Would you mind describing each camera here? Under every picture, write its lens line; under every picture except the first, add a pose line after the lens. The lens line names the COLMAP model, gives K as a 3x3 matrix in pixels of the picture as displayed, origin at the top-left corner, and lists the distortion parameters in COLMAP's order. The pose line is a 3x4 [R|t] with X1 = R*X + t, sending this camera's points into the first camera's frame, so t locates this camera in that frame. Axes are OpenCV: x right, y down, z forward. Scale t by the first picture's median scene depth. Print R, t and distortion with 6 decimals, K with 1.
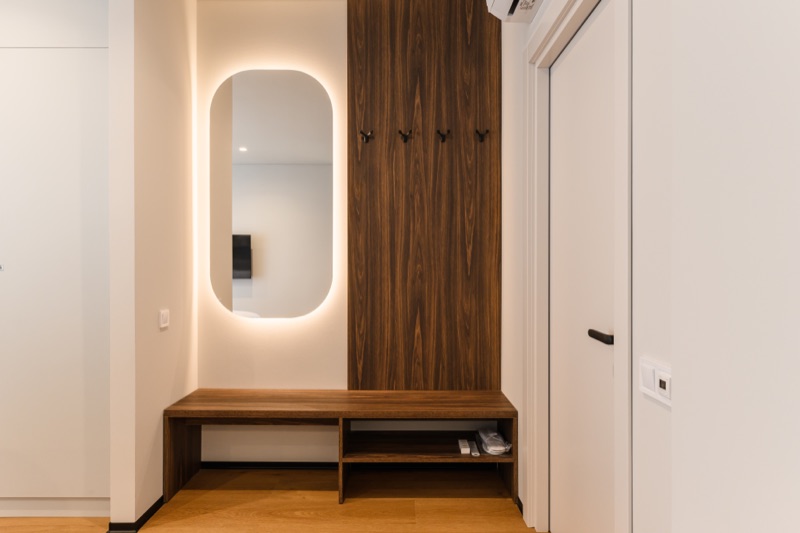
lens RADIAL K [[484.7, 0, 398.7], [0, 484.7, 266.9], [0, 0, 1]] dist [0.007536, 0.000562]
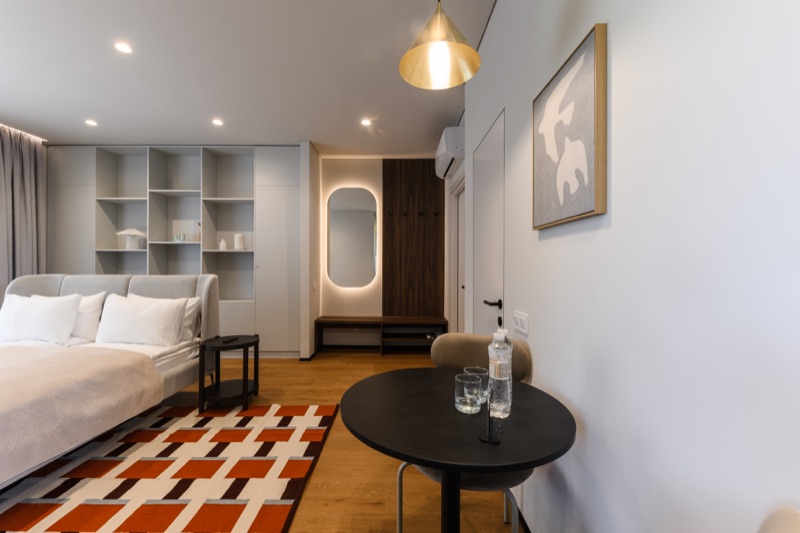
lens RADIAL K [[327.2, 0, 398.1], [0, 327.2, 266.9], [0, 0, 1]] dist [0.011404, -0.007666]
pose [[0.999995, 0.003057, -0.001154, -0.023017], [-0.003056, 0.999995, 0.000442, -0.000527], [0.001155, -0.000438, 0.999999, -0.681775]]
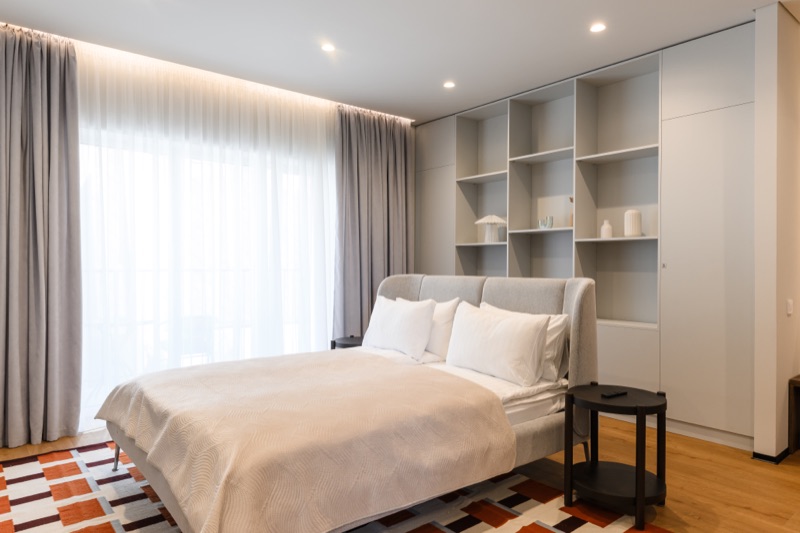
lens RADIAL K [[515.6, 0, 396.9], [0, 515.6, 266.1], [0, 0, 1]] dist [0.004652, -0.004212]
pose [[0.631869, 0.005028, -0.775059, -0.079696], [-0.003448, 0.999987, 0.003677, -0.000284], [0.775067, 0.000349, 0.631879, -0.541725]]
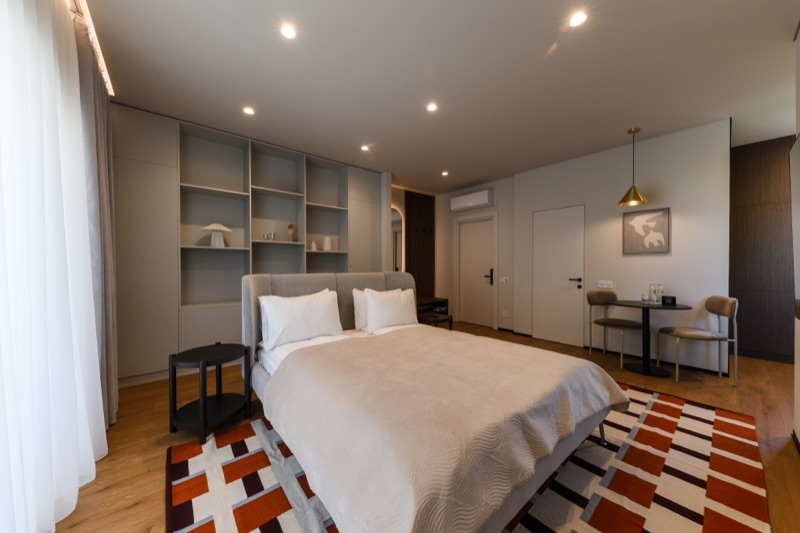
lens RADIAL K [[282.2, 0, 401.4], [0, 282.2, 256.1], [0, 0, 1]] dist [0.000331, -0.000050]
pose [[0.763205, 0.023631, 0.645725, -1.454534], [0.000732, 0.999299, -0.037435, 0.006137], [-0.646156, 0.029043, 0.762652, -0.538549]]
